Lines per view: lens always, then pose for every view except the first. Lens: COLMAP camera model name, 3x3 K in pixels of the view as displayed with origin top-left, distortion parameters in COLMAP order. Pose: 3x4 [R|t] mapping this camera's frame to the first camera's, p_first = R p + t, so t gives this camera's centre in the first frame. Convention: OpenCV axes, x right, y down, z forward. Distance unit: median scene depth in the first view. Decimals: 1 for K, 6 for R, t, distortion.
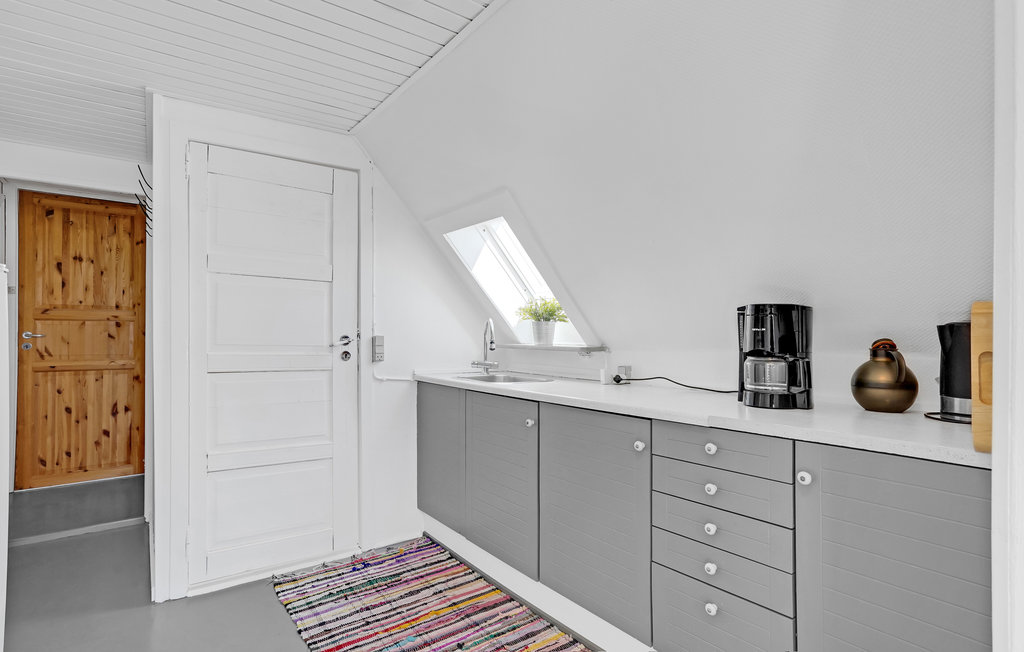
lens RADIAL K [[547.9, 0, 512.0], [0, 547.9, 326.0], [0, 0, 1]] dist [-0.000748, 0.000033]
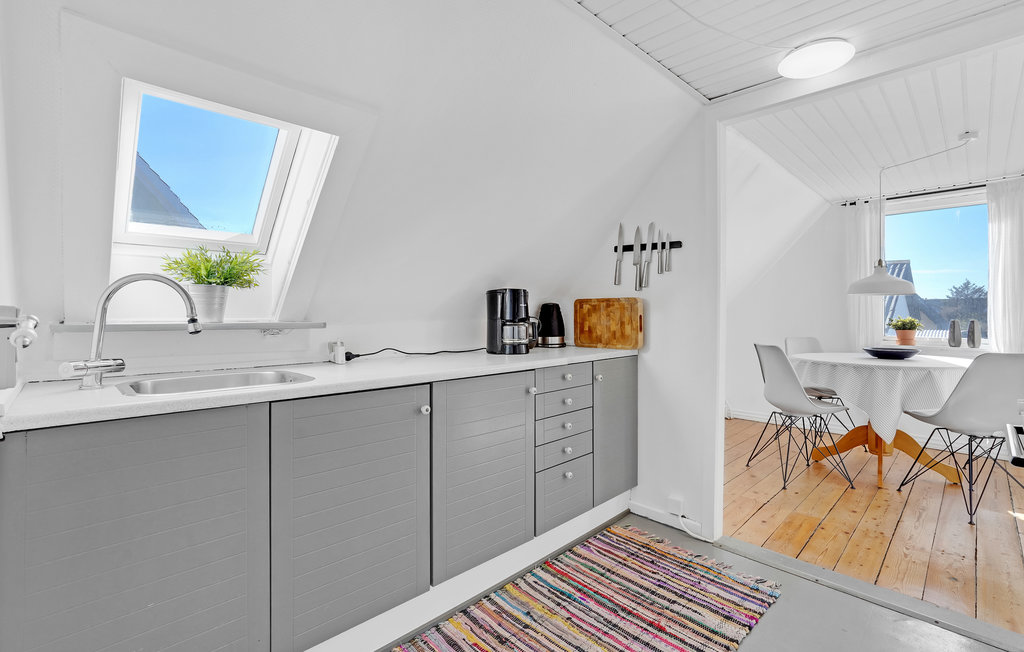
lens RADIAL K [[451.7, 0, 510.5], [0, 451.7, 306.3], [0, 0, 1]] dist [0.000482, -0.000011]
pose [[-0.102735, 0.007579, 0.994680, -0.701372], [-0.008239, 0.999930, -0.008470, 0.022375], [-0.994675, -0.009066, -0.102666, 0.977461]]
